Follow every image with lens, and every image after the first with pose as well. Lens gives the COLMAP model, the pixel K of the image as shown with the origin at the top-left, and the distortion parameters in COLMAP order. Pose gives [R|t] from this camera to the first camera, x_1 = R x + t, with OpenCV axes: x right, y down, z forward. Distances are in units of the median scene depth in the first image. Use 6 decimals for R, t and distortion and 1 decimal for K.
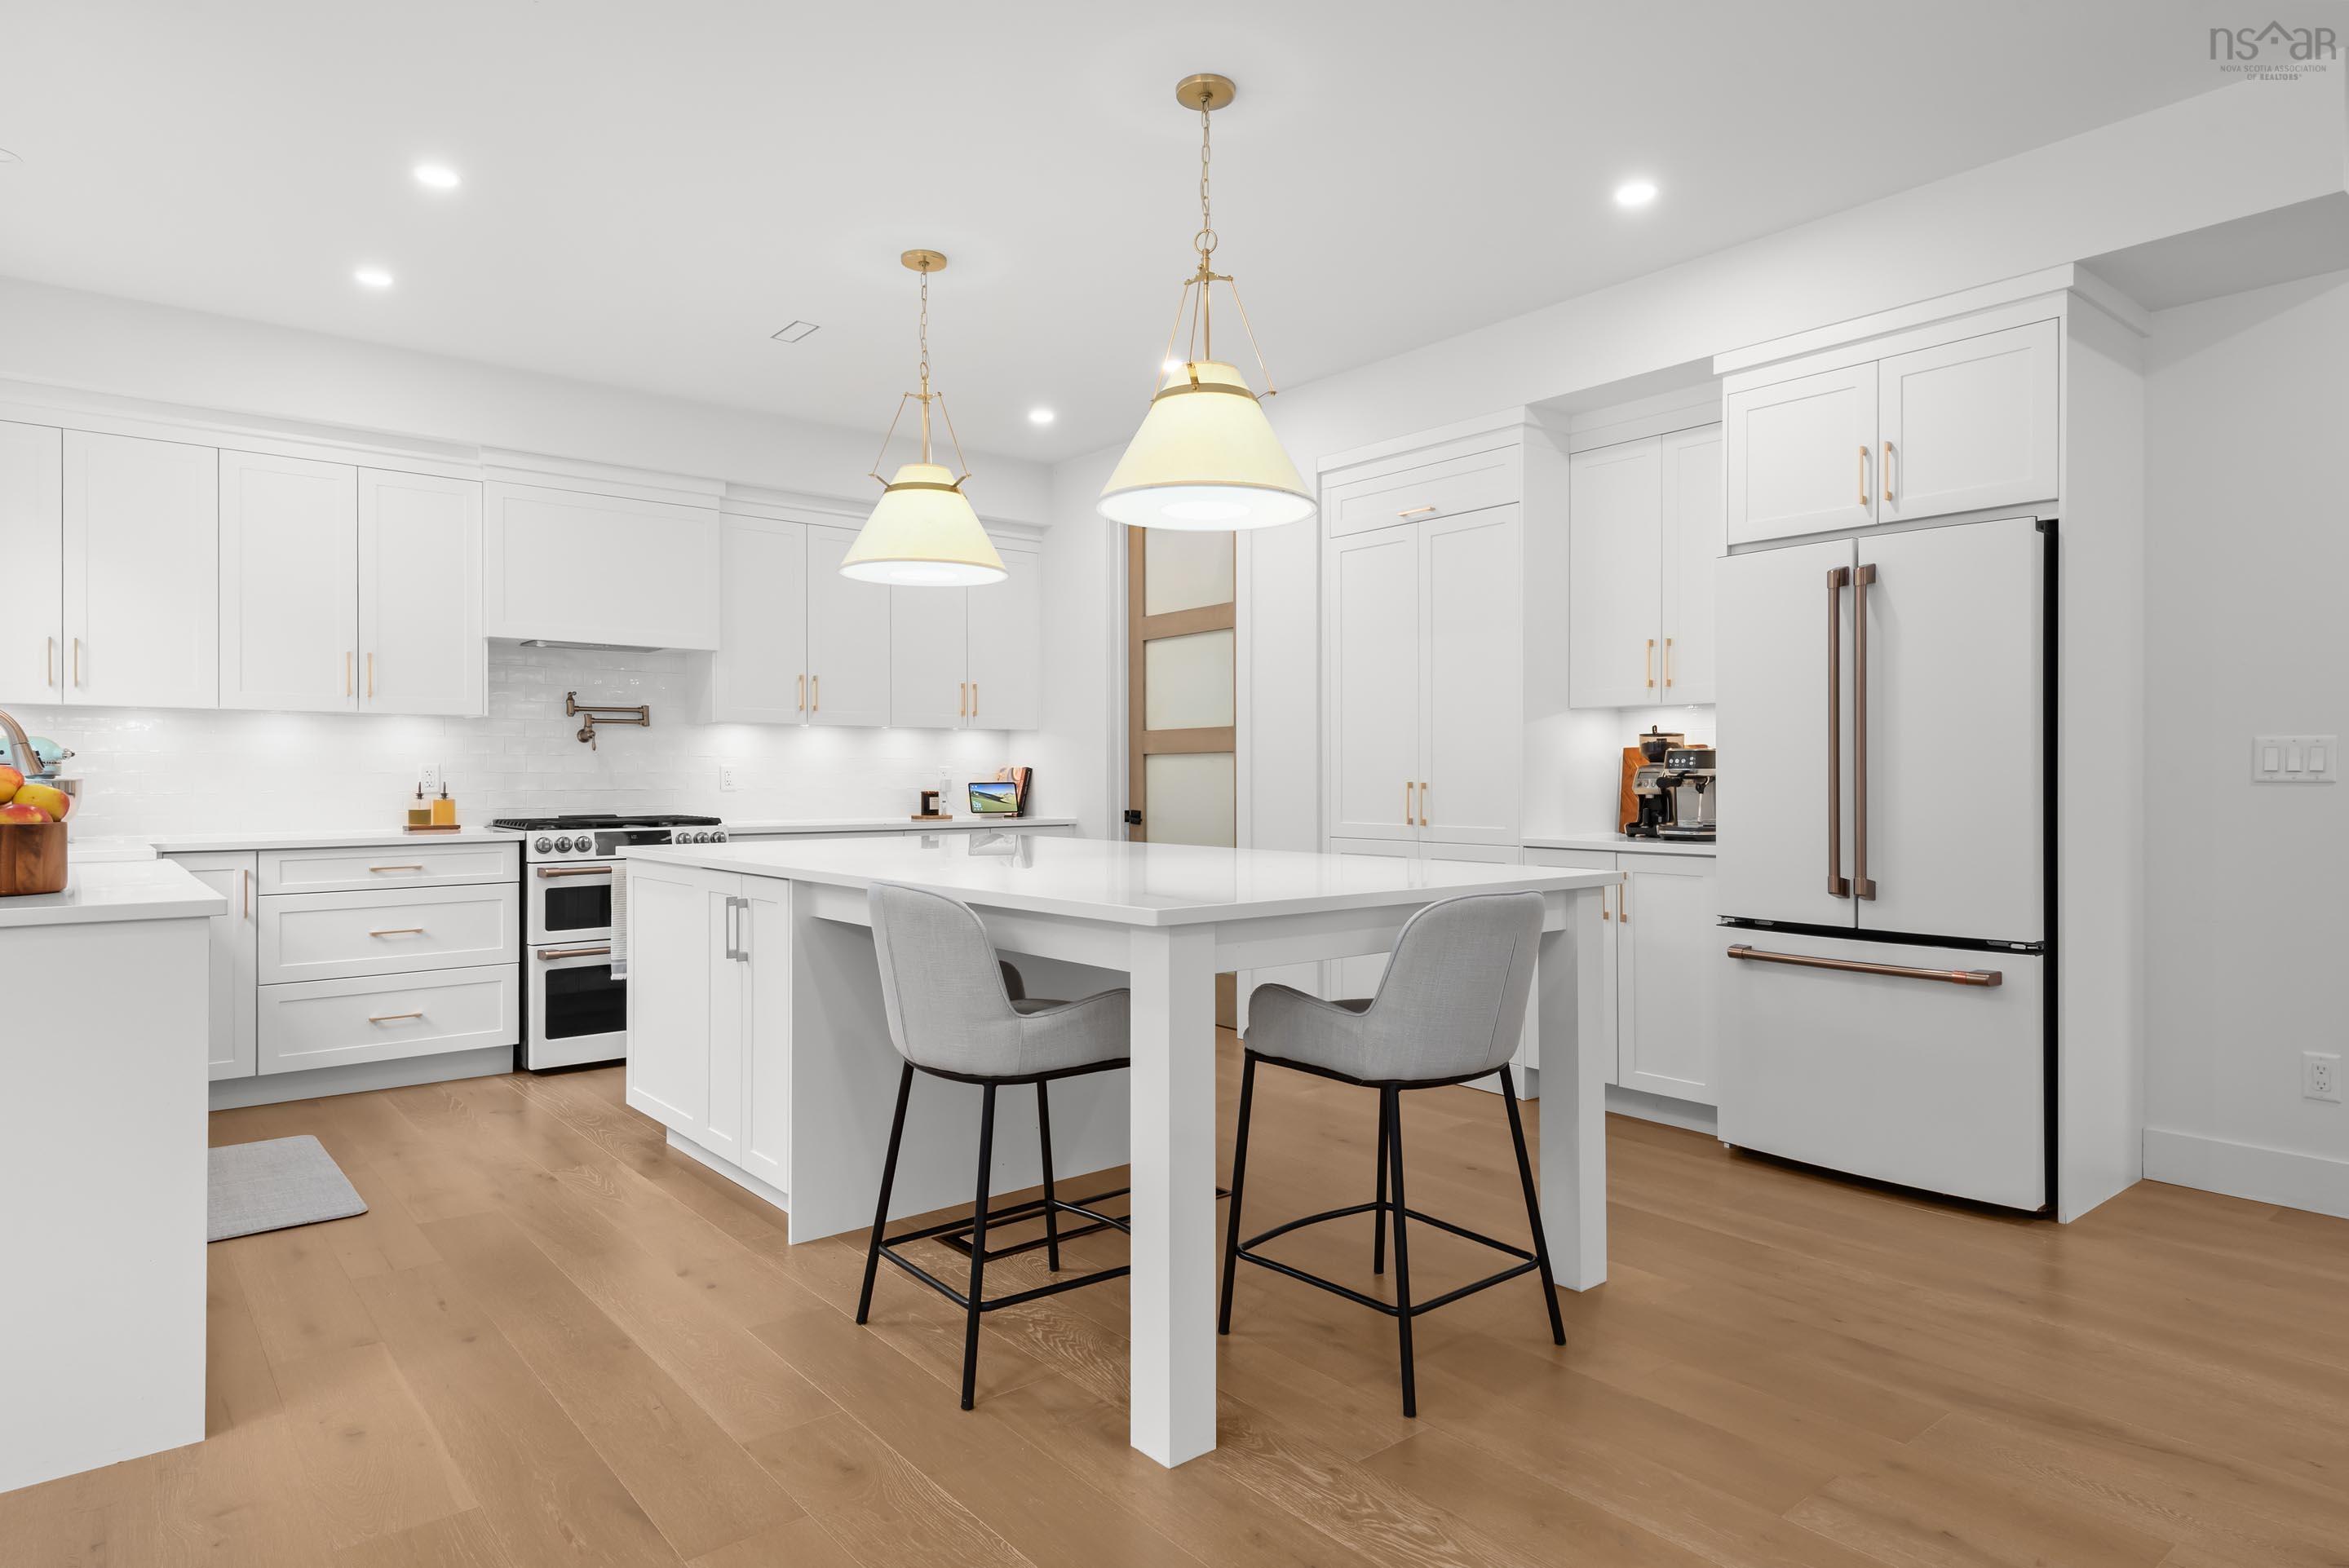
lens RADIAL K [[1354.4, 0, 1174.5], [0, 1354.4, 784.0], [0, 0, 1]] dist [0.024661, -0.000242]
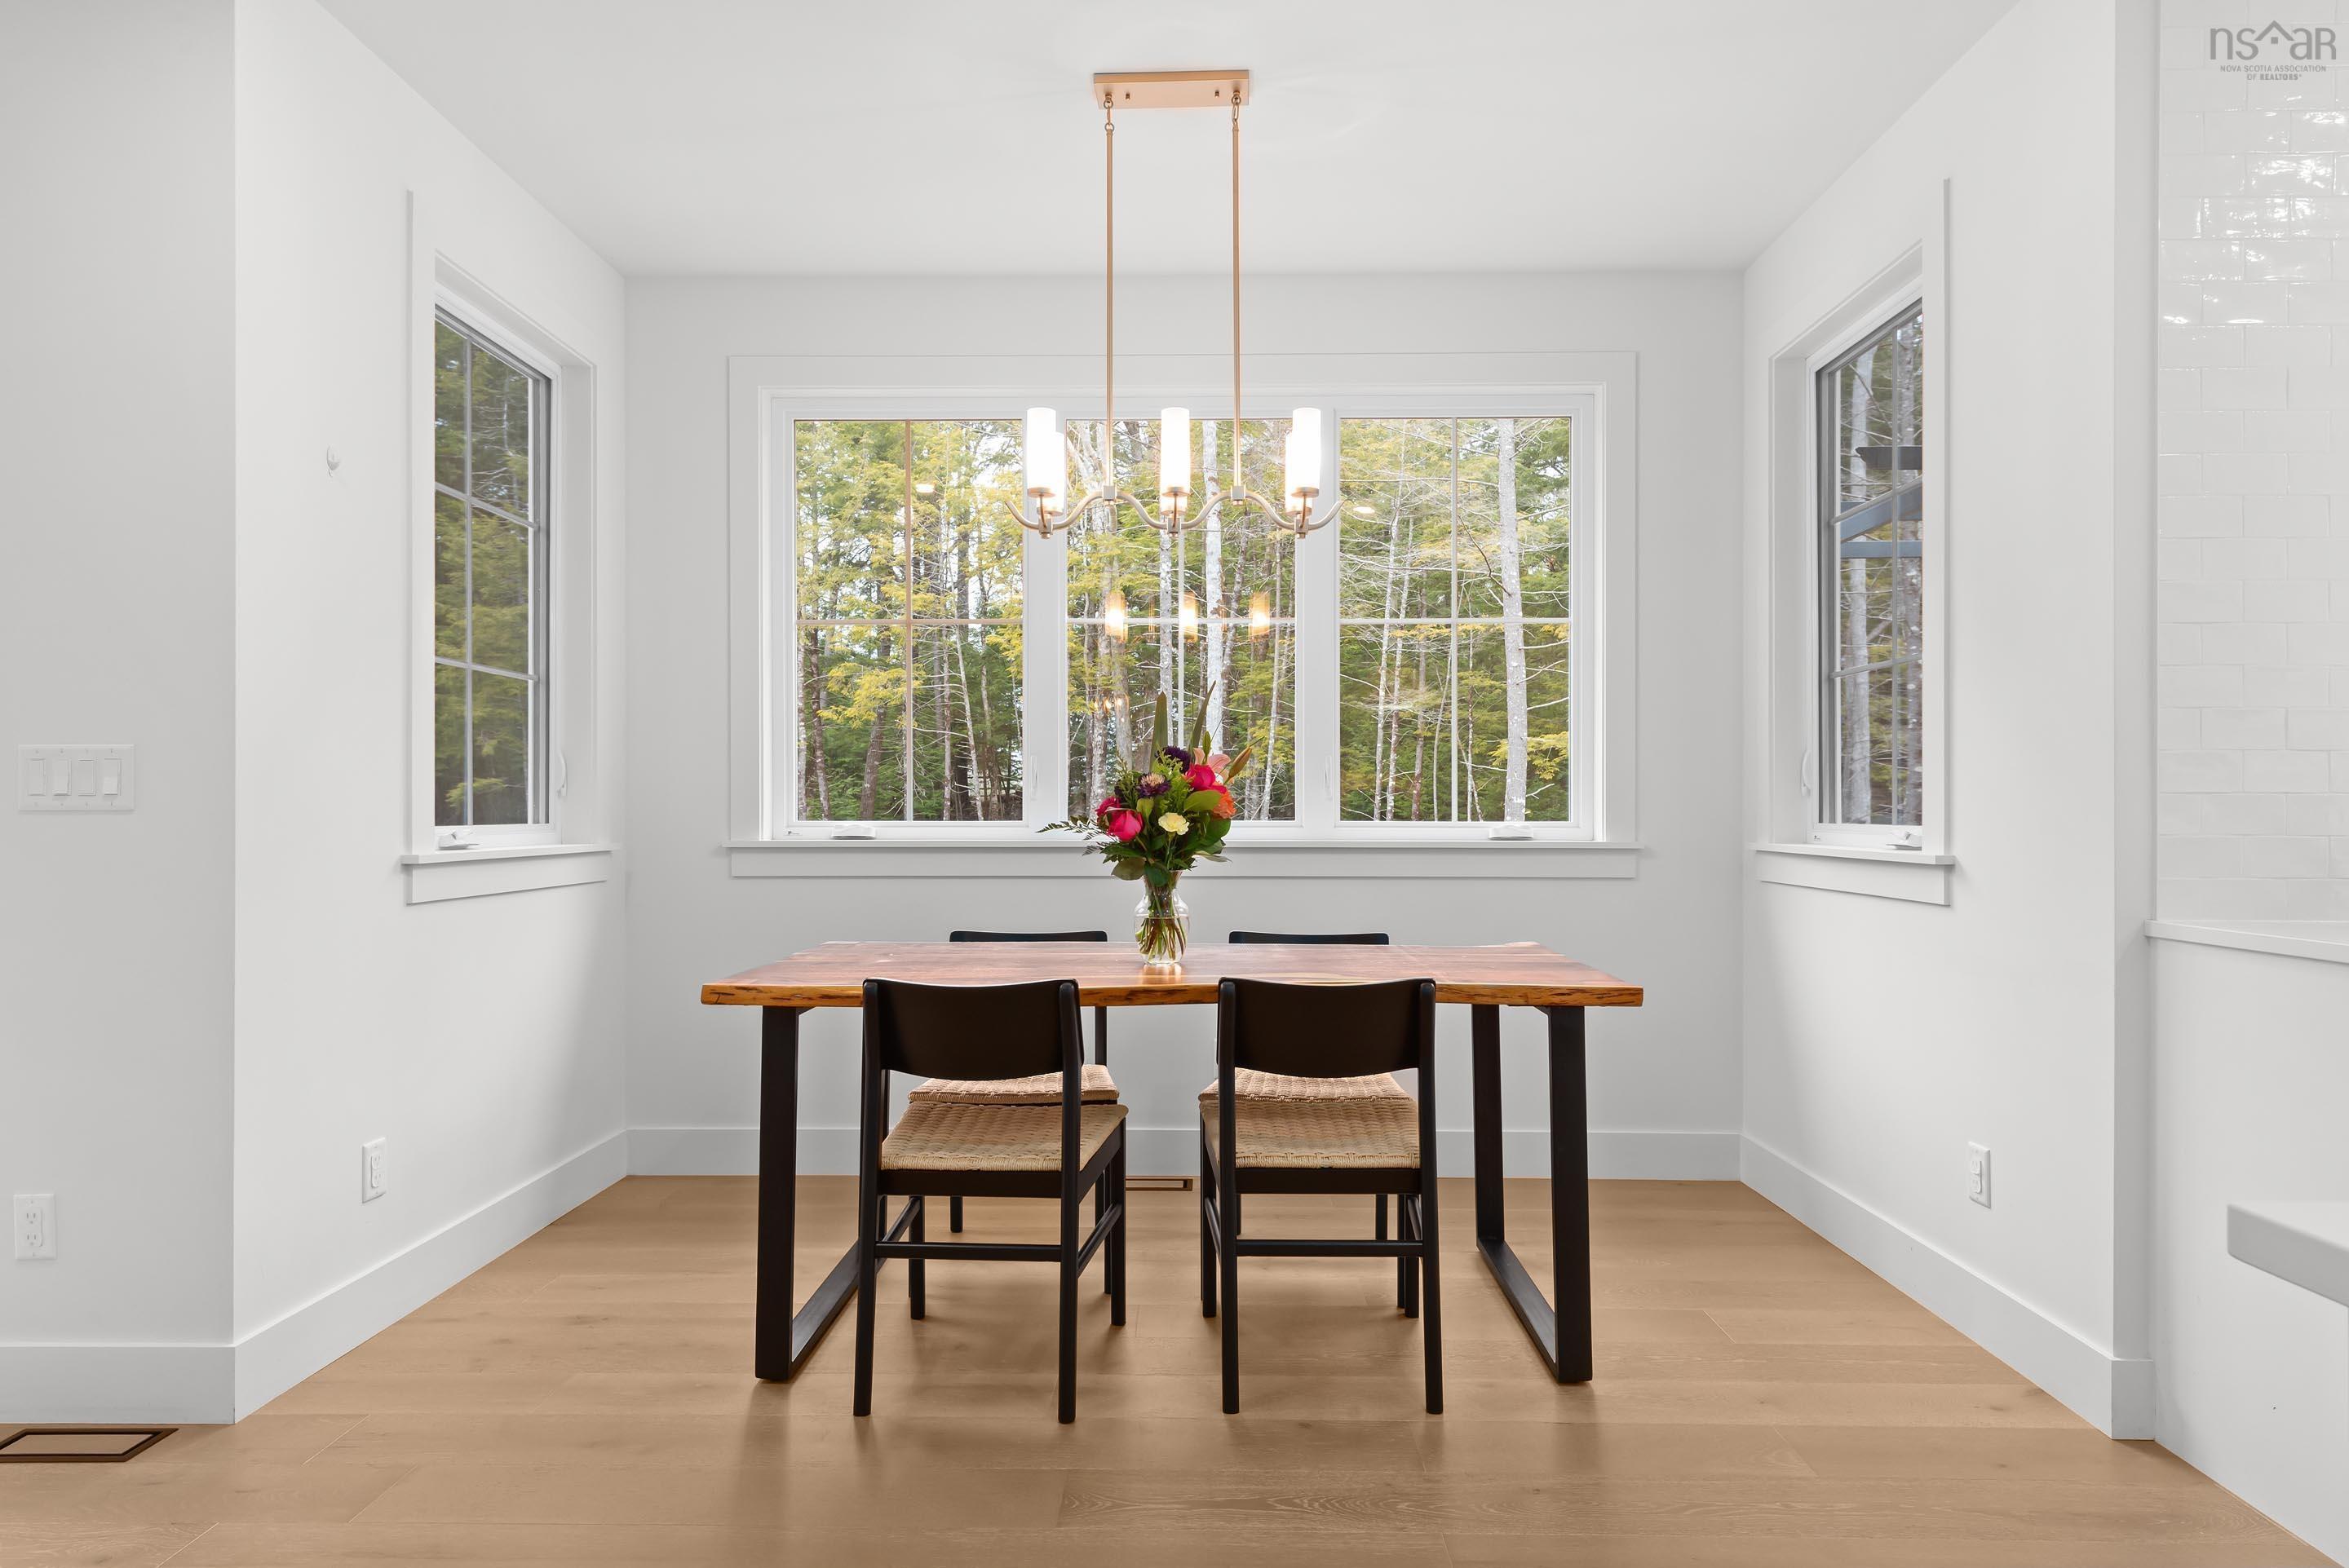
lens RADIAL K [[1368.5, 0, 1170.9], [0, 1368.5, 807.6], [0, 0, 1]] dist [0.003748, 0.000931]
pose [[-0.657955, -0.001908, -0.753055, 0.181405], [-0.003742, 0.999993, 0.000736, -0.000541], [0.753048, 0.003302, -0.657957, 0.406351]]
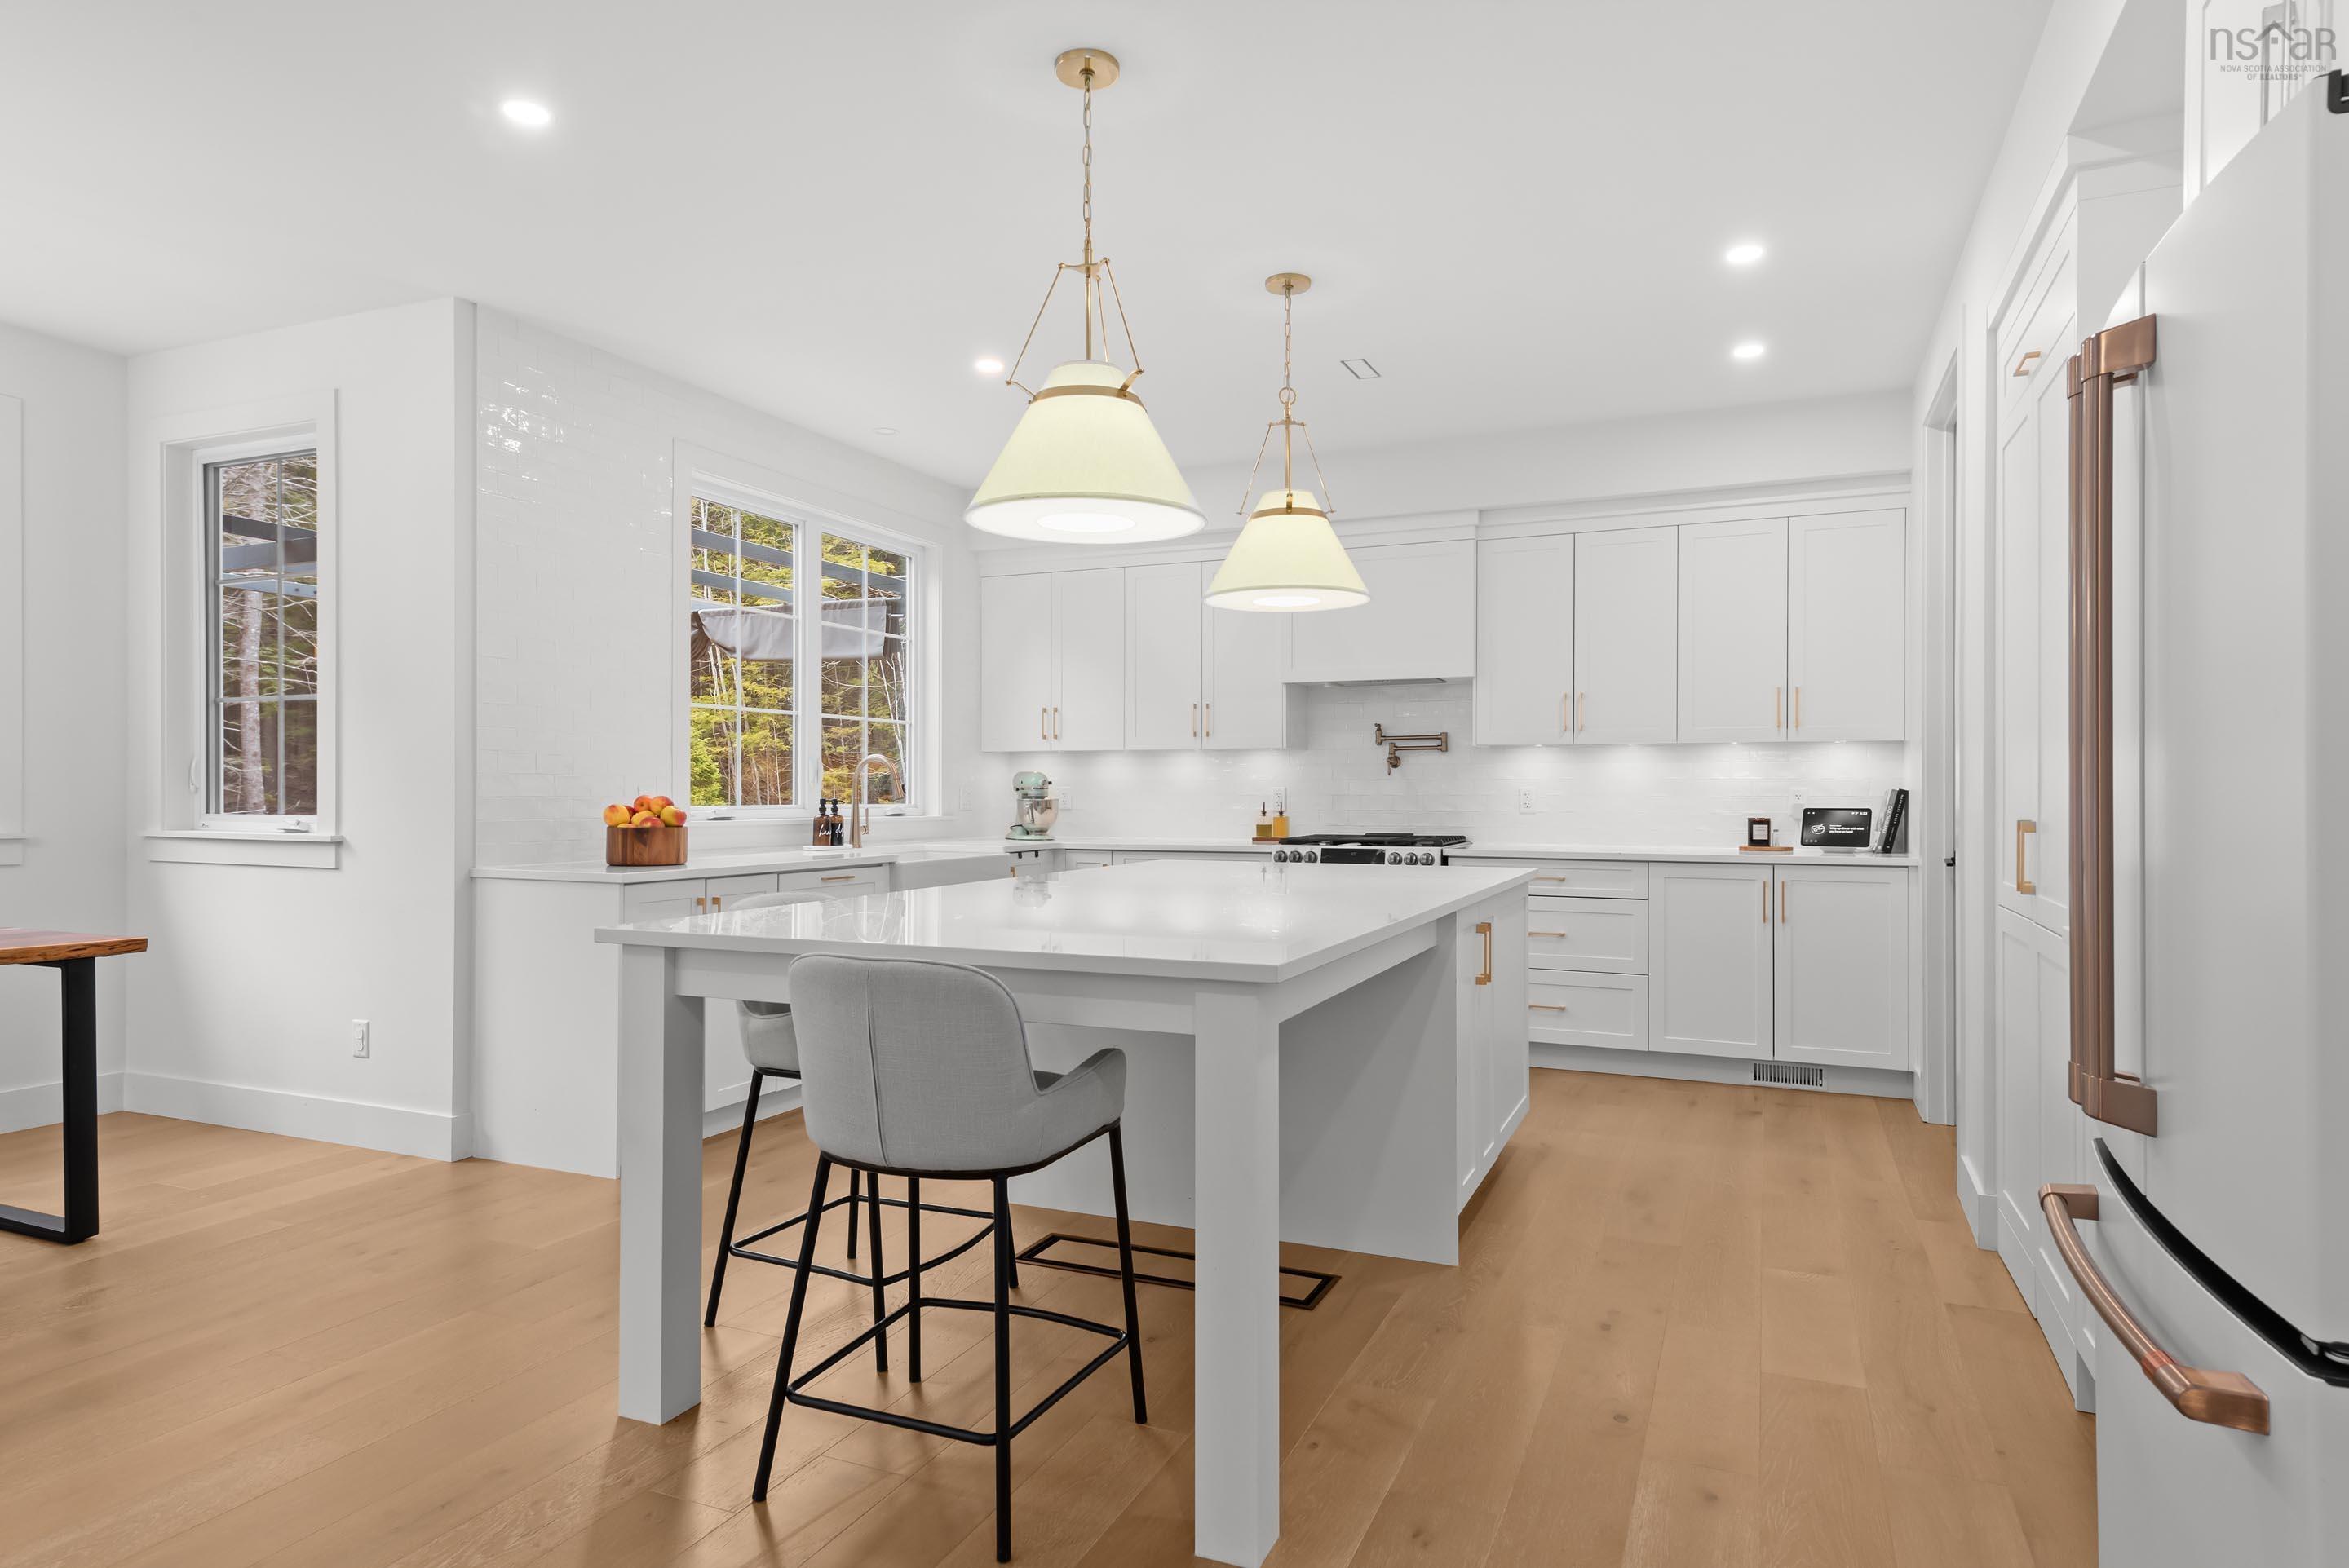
lens RADIAL K [[1354.4, 0, 1174.5], [0, 1354.4, 784.0], [0, 0, 1]] dist [0.024661, -0.000242]
pose [[0.447723, -0.001614, -0.894171, 0.507662], [-0.006260, 0.999968, -0.004939, -0.011611], [0.894150, 0.007809, 0.447698, 0.365604]]
